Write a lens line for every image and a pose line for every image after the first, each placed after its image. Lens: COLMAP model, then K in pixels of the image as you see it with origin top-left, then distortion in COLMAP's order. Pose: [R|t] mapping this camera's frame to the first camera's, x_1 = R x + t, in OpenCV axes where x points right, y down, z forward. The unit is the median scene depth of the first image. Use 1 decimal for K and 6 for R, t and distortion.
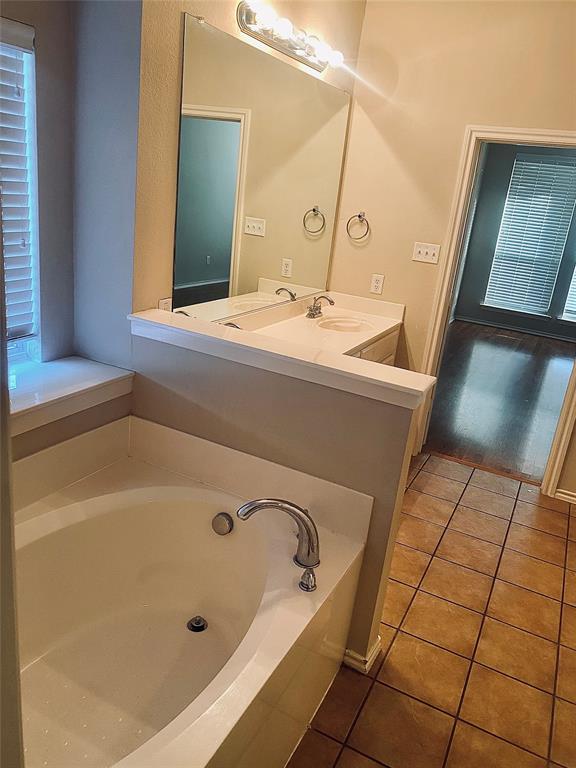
lens RADIAL K [[585.5, 0, 288.0], [0, 585.5, 384.0], [0, 0, 1]] dist [0.045906, -0.126675]
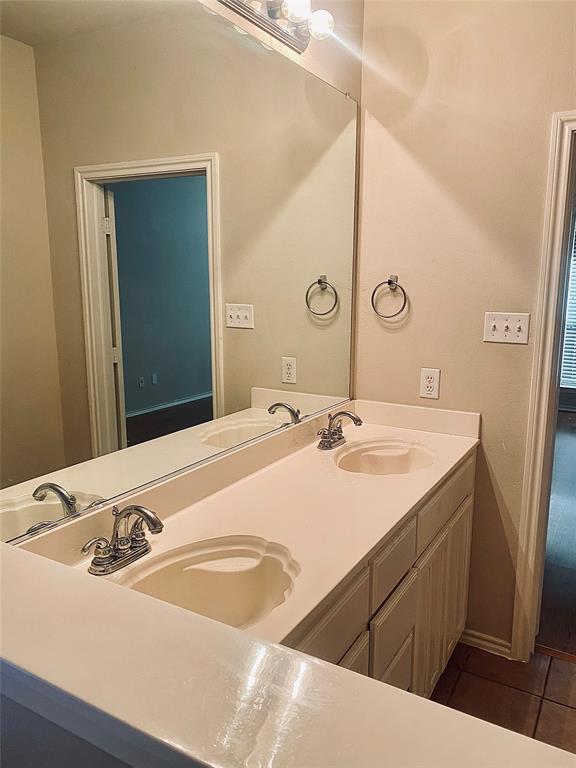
lens RADIAL K [[585.5, 0, 288.0], [0, 585.5, 384.0], [0, 0, 1]] dist [0.045906, -0.126675]
pose [[0.993633, -0.085218, -0.073703, 0.047925], [0.071735, 0.982932, -0.169406, -0.074942], [0.086881, 0.163040, 0.982787, 0.372213]]
